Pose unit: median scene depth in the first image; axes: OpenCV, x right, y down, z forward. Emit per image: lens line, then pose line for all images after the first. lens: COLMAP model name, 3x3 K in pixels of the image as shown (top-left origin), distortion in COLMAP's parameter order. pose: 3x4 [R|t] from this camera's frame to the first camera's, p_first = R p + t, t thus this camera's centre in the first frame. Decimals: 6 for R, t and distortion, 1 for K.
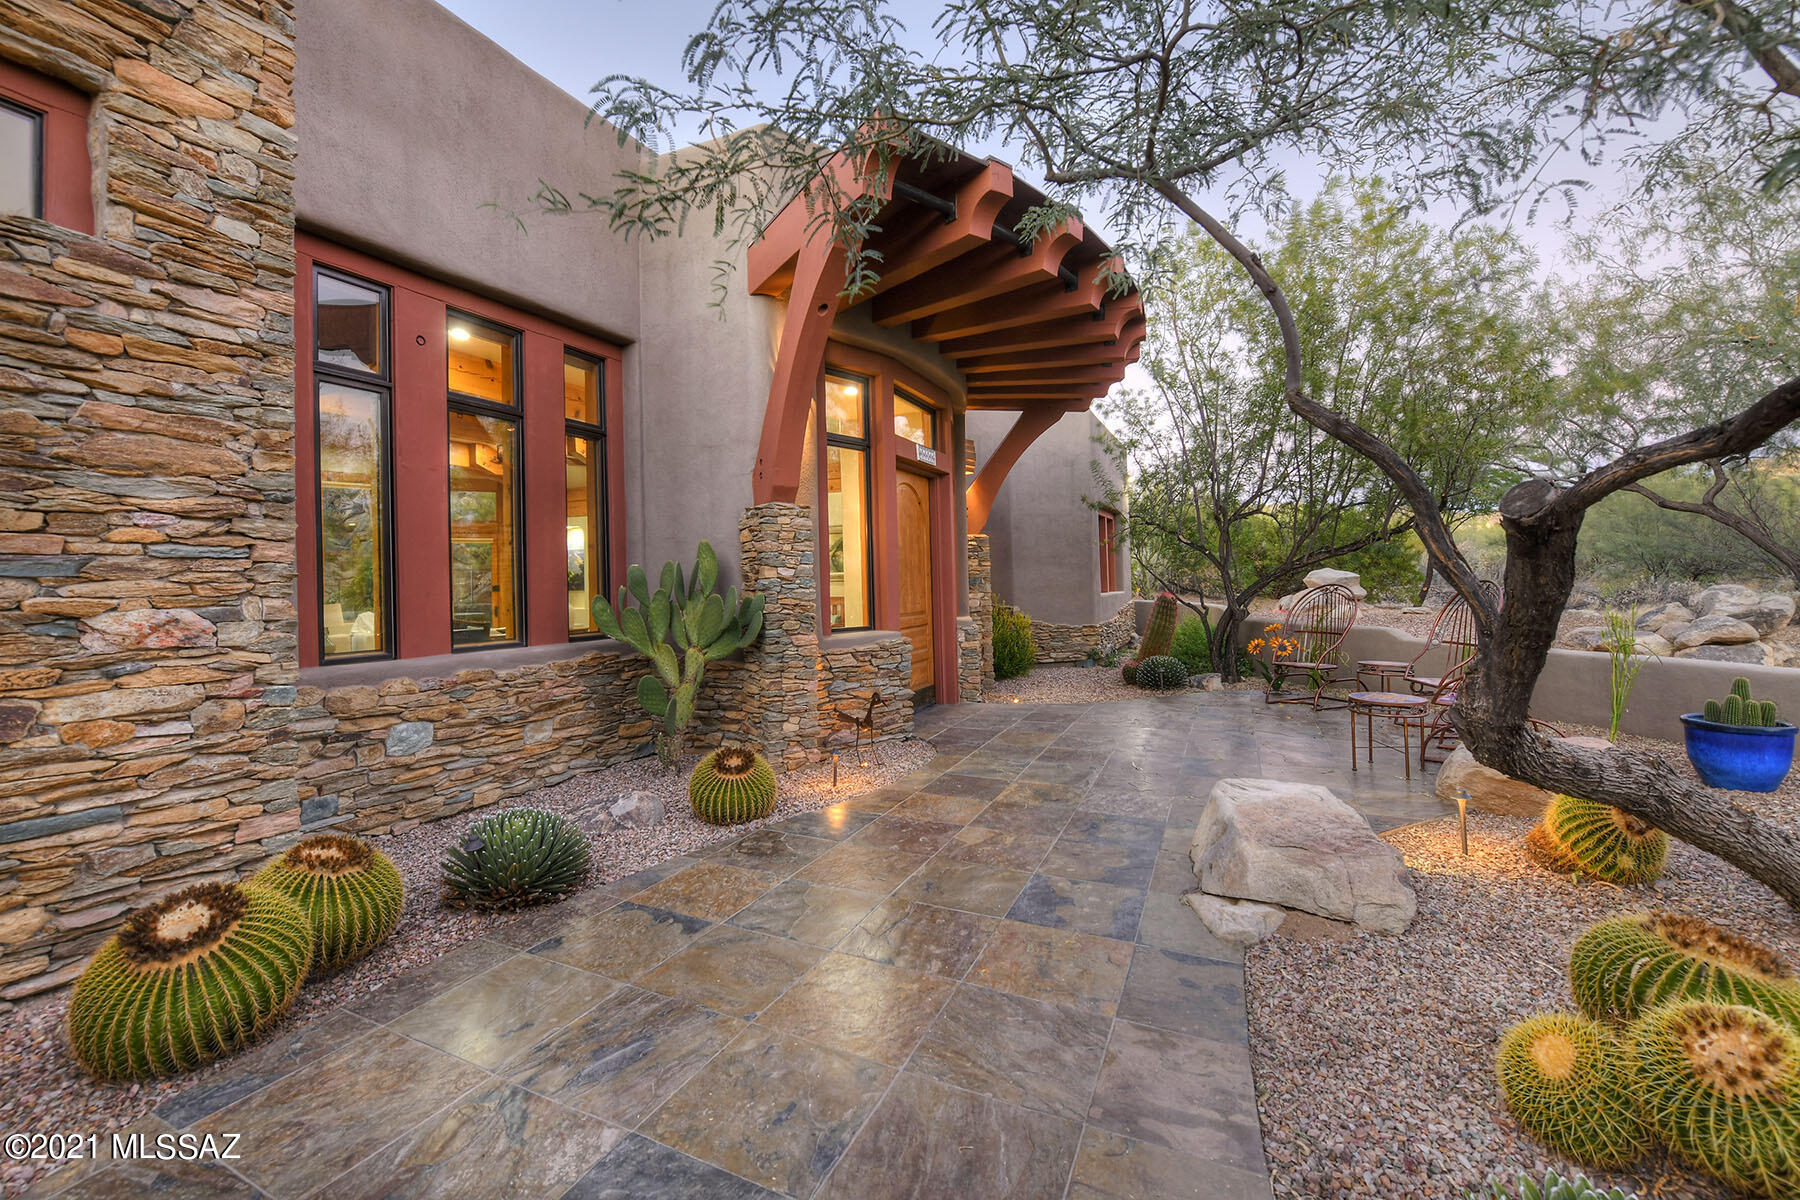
lens RADIAL K [[735.8, 0, 896.4], [0, 735.8, 605.9], [0, 0, 1]] dist [-0.000733, -0.000221]
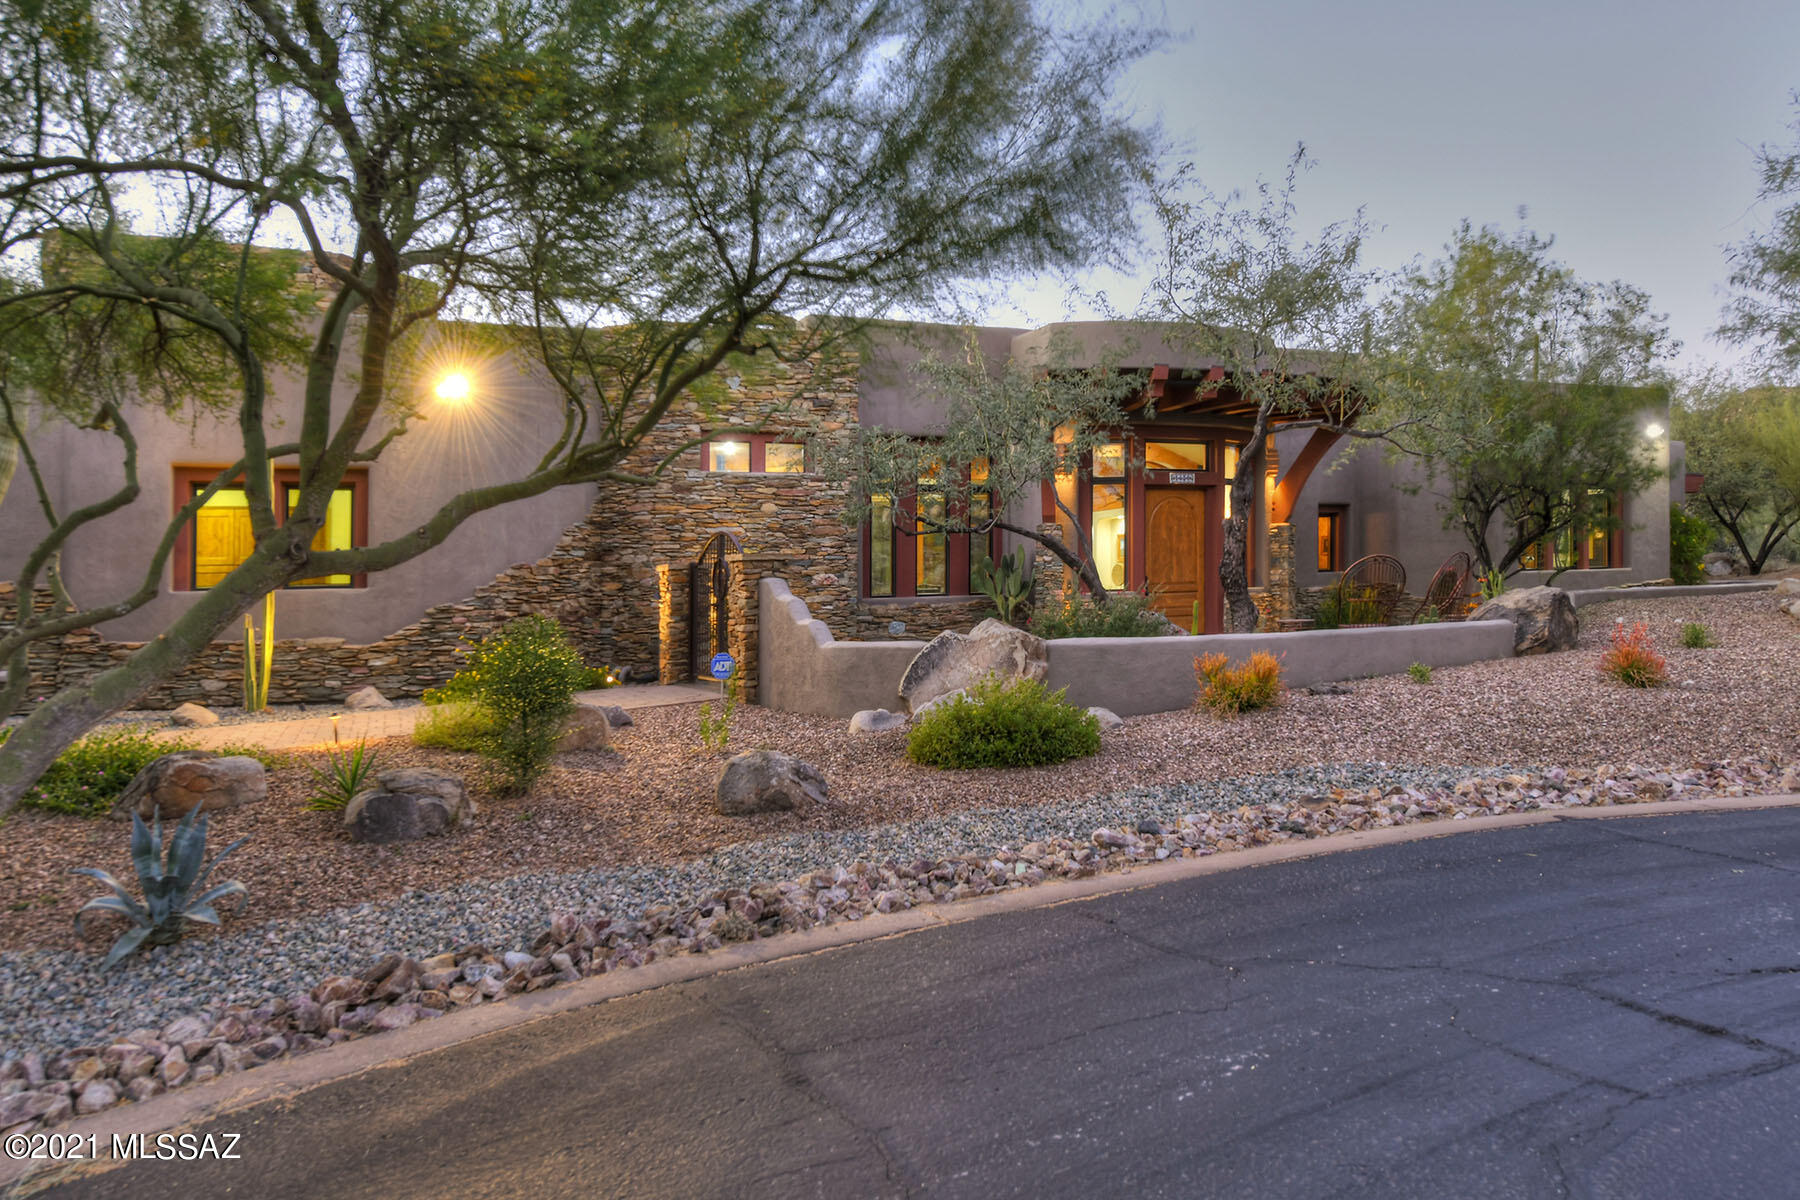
lens RADIAL K [[1140.3, 0, 900.0], [0, 1140.3, 596.9], [0, 0, 1]] dist [0.000147, -0.000005]
pose [[0.744341, 0.003357, -0.667791, 2.718081], [-0.007877, 0.999962, -0.003753, 0.123084], [0.667753, 0.008054, 0.744339, -2.645403]]
